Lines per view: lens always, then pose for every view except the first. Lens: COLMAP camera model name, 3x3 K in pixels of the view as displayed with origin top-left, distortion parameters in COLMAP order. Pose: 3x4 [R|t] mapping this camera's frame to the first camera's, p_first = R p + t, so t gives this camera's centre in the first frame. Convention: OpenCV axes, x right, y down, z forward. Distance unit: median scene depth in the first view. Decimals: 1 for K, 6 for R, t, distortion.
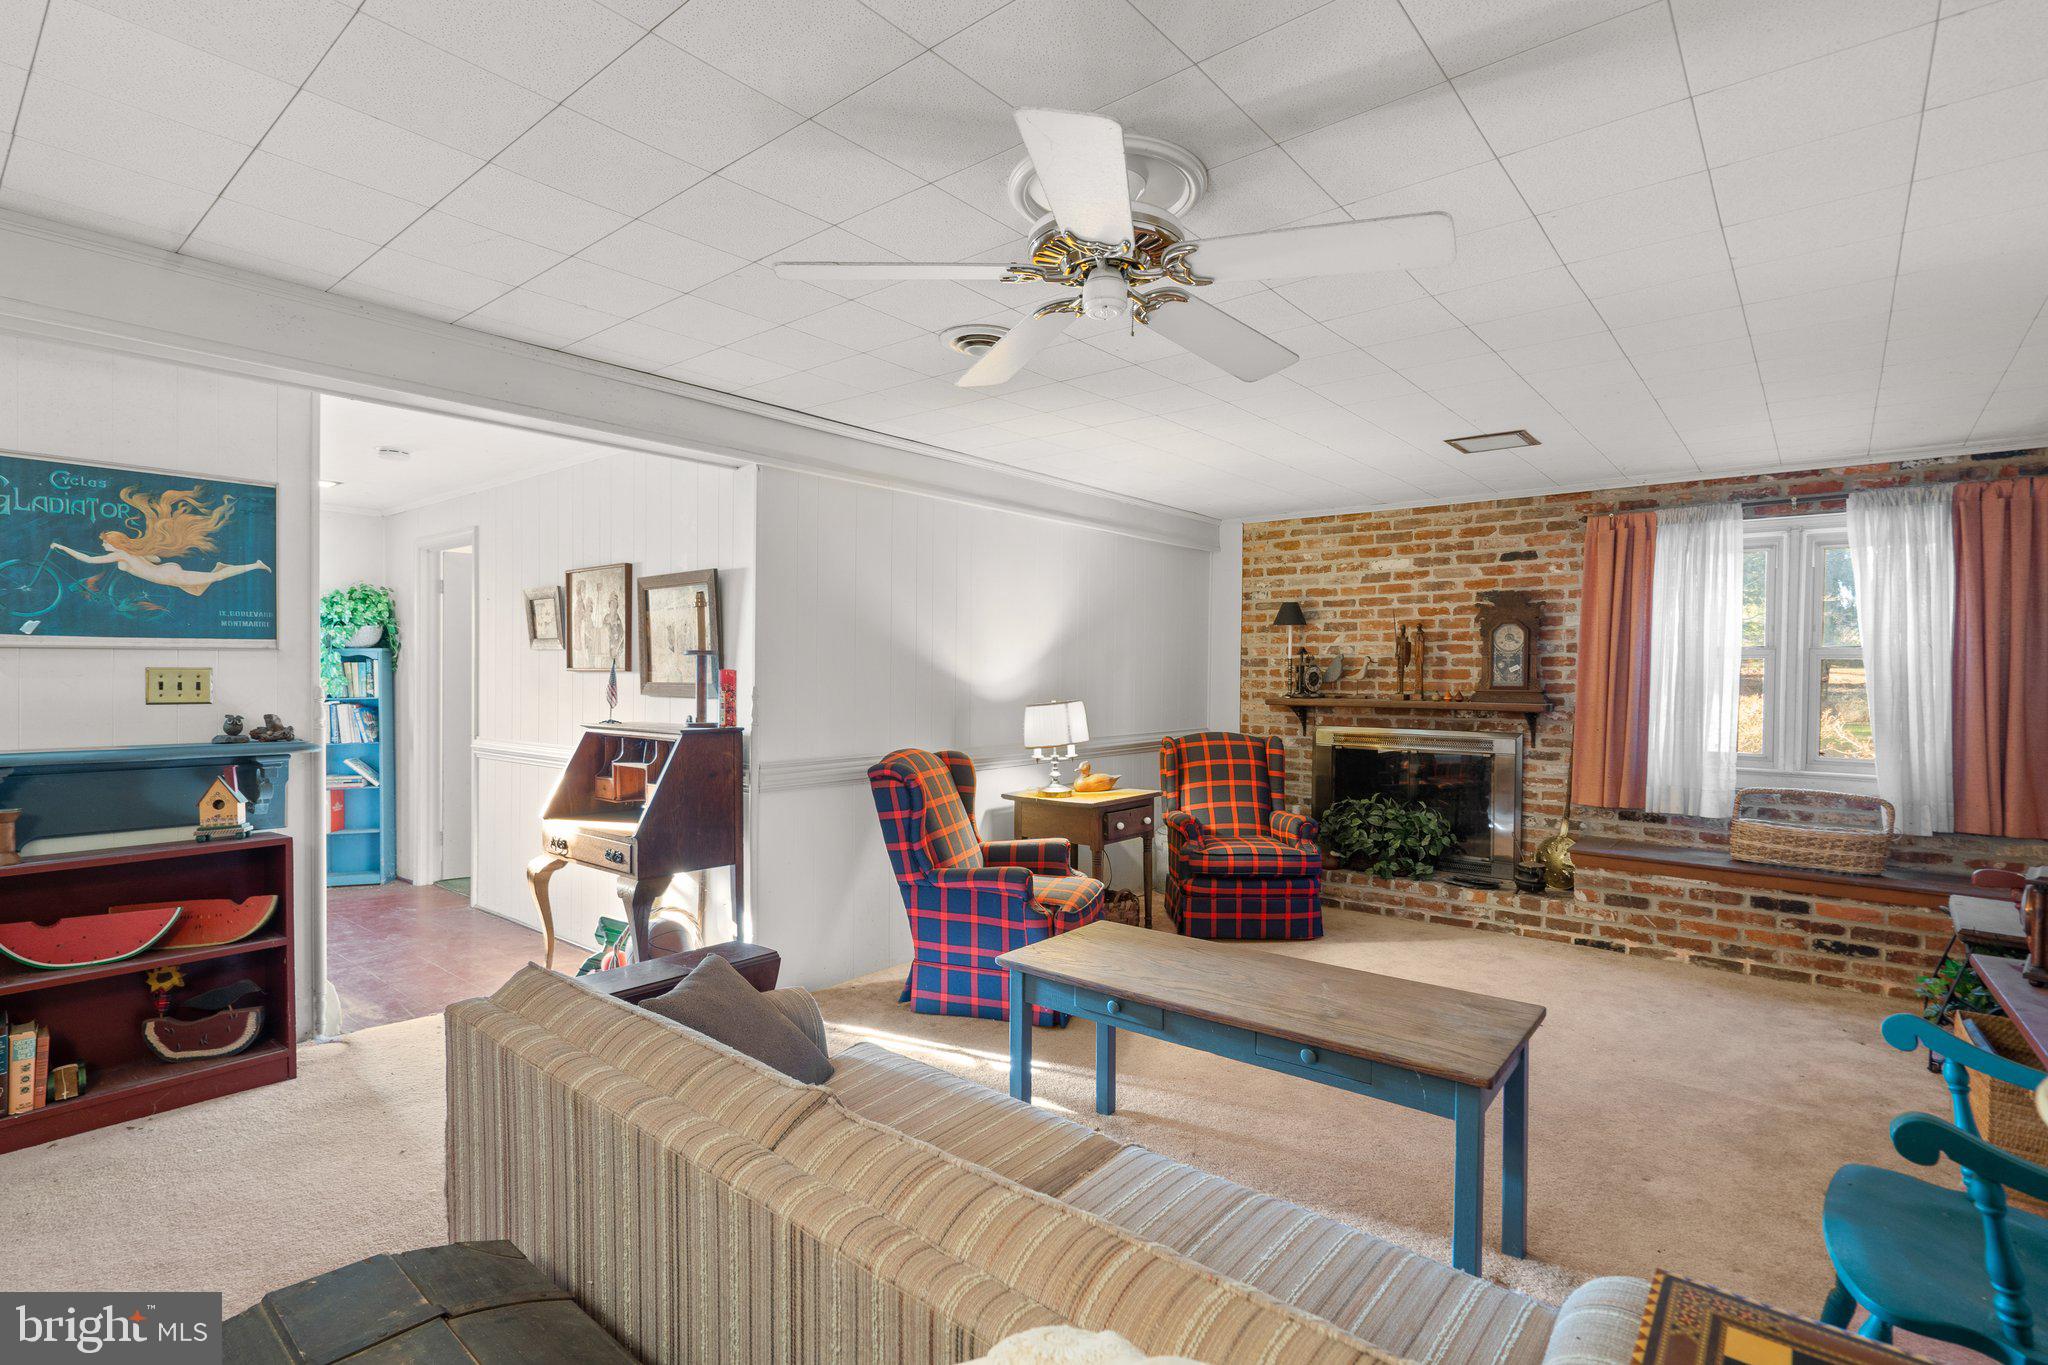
lens RADIAL K [[951.4, 0, 1007.8], [0, 951.4, 684.2], [0, 0, 1]] dist [-0.011924, 0.001120]
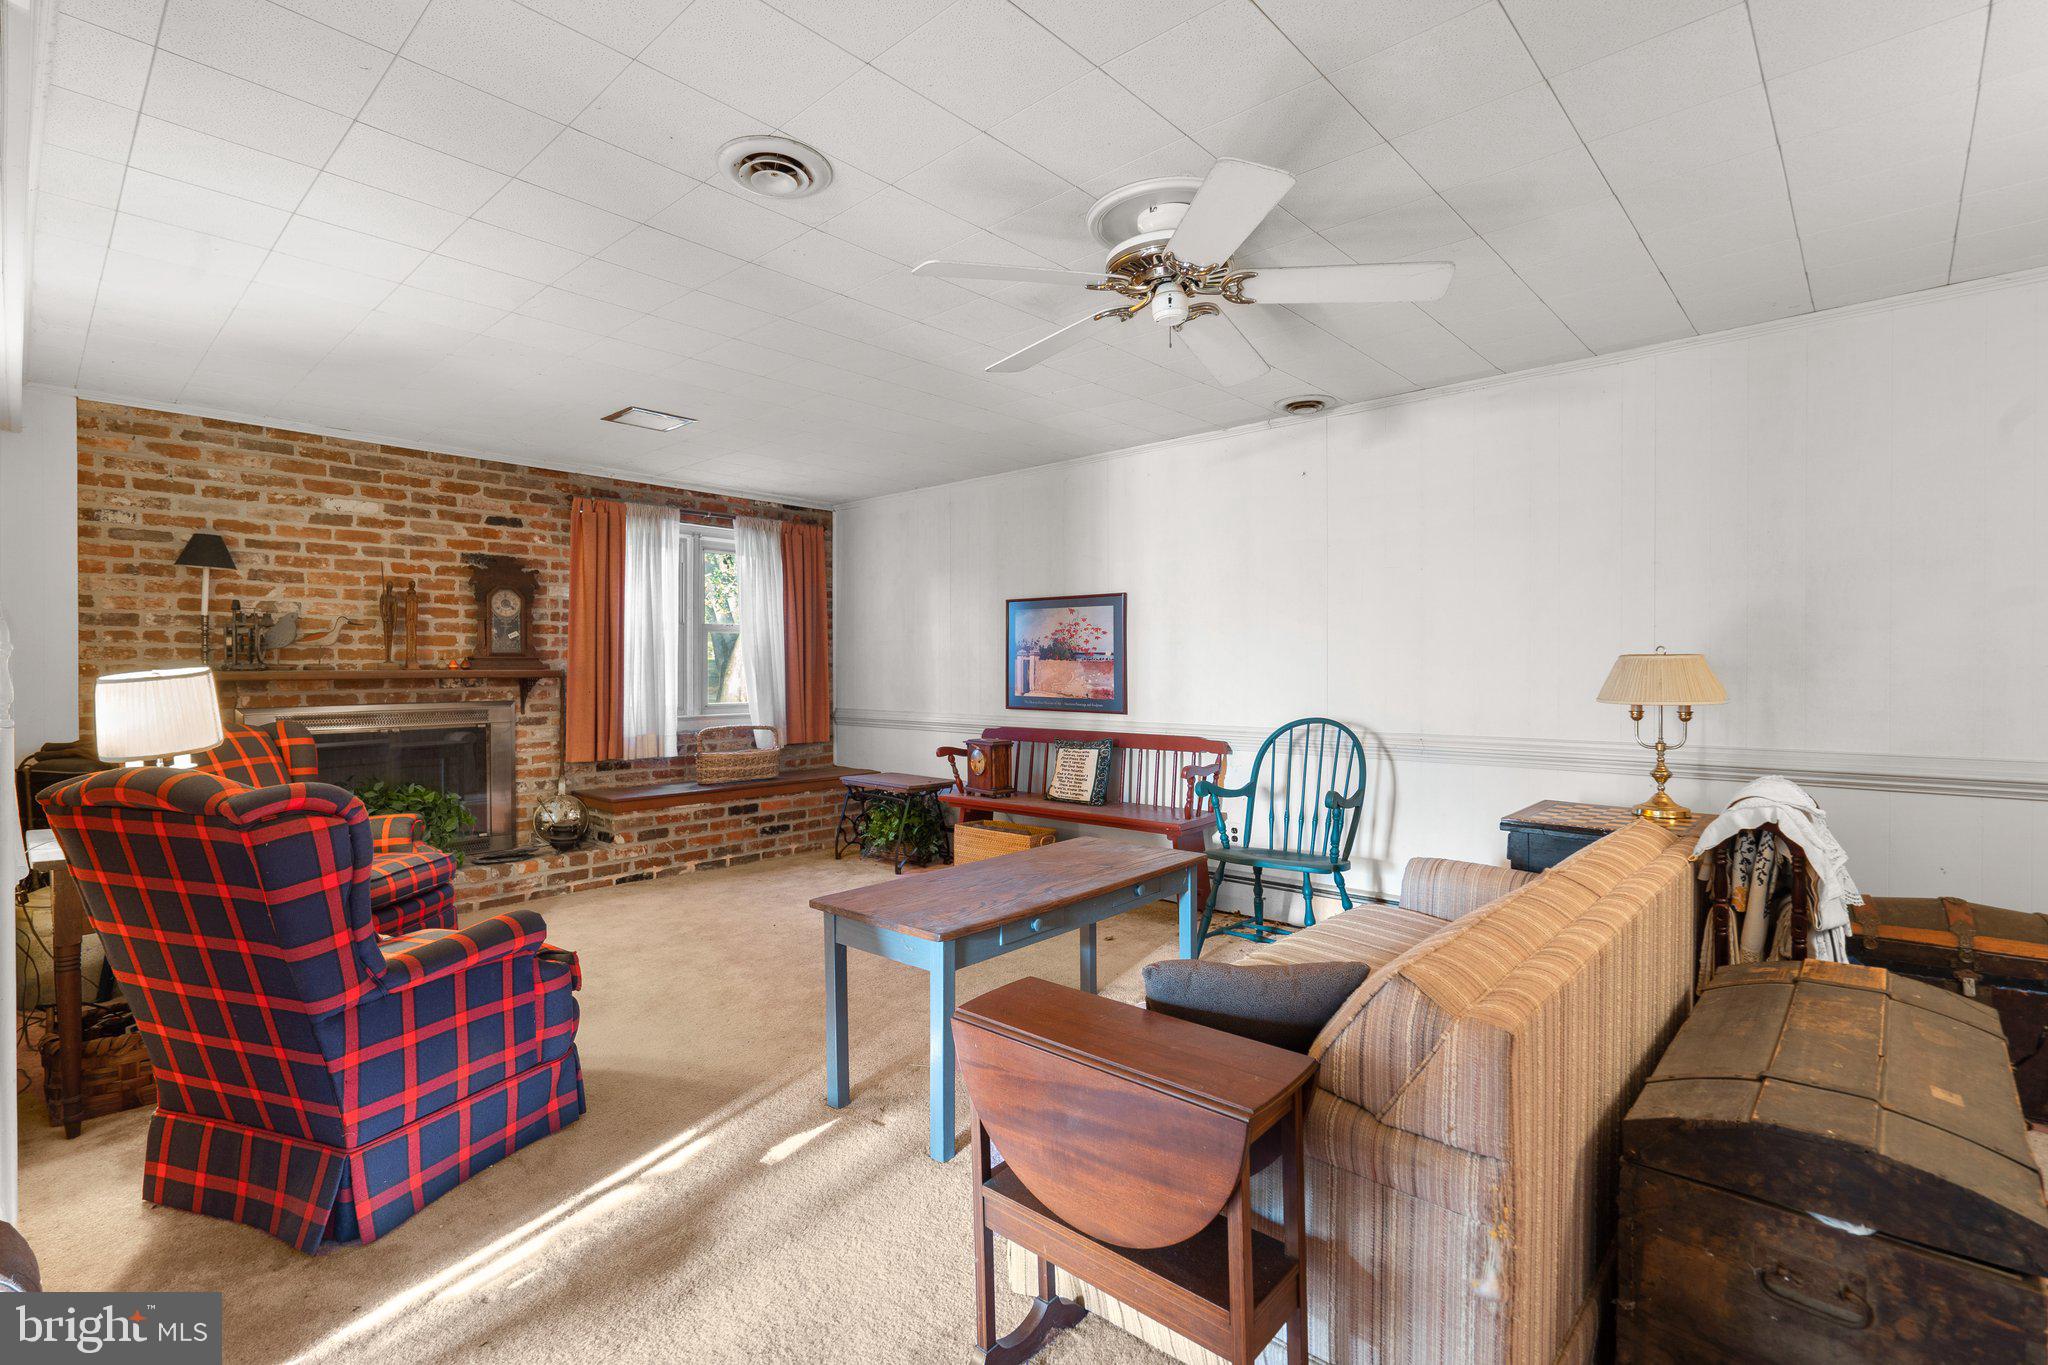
lens RADIAL K [[951.4, 0, 1008.1], [0, 951.4, 674.5], [0, 0, 1]] dist [-0.011924, 0.001120]
pose [[0.037423, -0.015562, 0.999178, -0.435635], [0.015469, 0.999768, 0.014992, 0.017765], [-0.999180, 0.014895, 0.037655, 0.444245]]
